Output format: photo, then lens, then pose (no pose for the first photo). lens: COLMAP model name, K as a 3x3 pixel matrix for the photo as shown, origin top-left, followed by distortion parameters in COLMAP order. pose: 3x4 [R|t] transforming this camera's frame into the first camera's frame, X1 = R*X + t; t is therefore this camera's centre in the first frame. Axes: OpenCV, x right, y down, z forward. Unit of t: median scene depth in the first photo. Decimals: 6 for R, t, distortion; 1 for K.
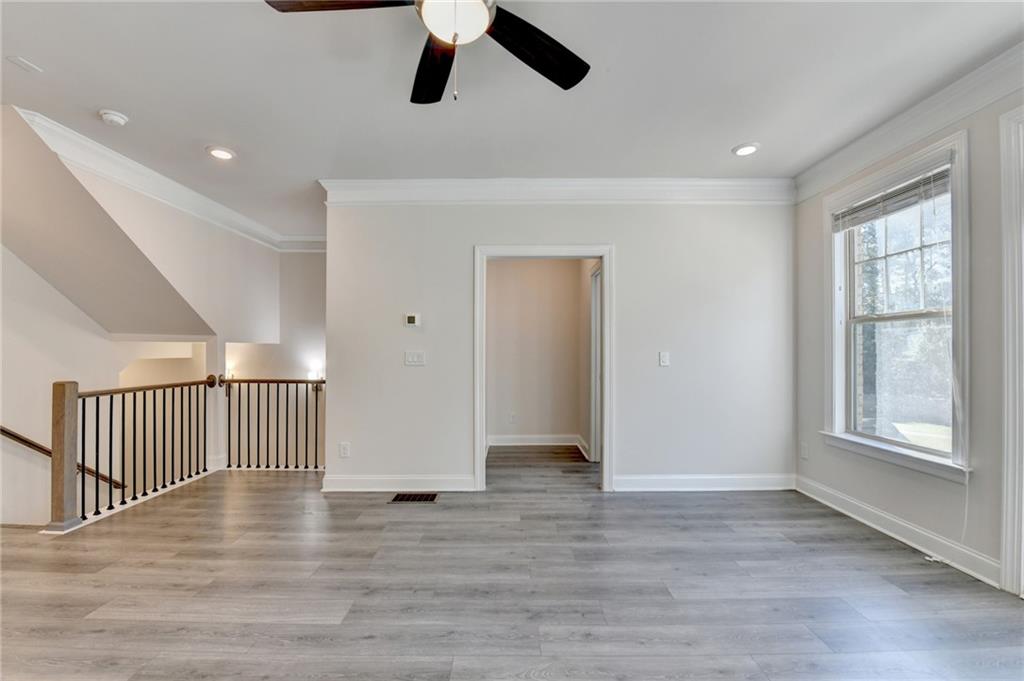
lens RADIAL K [[419.5, 0, 511.5], [0, 419.5, 349.3], [0, 0, 1]] dist [-0.019314, -0.000716]
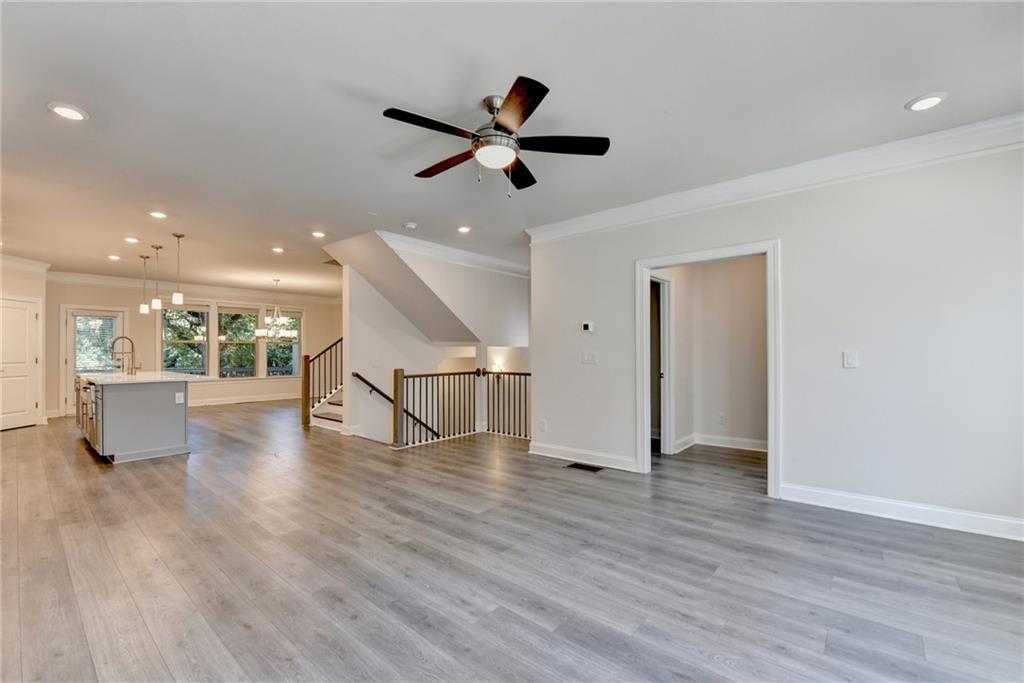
lens RADIAL K [[419.5, 0, 511.5], [0, 419.5, 350.3], [0, 0, 1]] dist [-0.019314, -0.000716]
pose [[0.773185, -0.007163, -0.634140, 0.463666], [0.008732, 0.999962, -0.000649, -0.001602], [0.634120, -0.005036, 0.773218, -0.137687]]
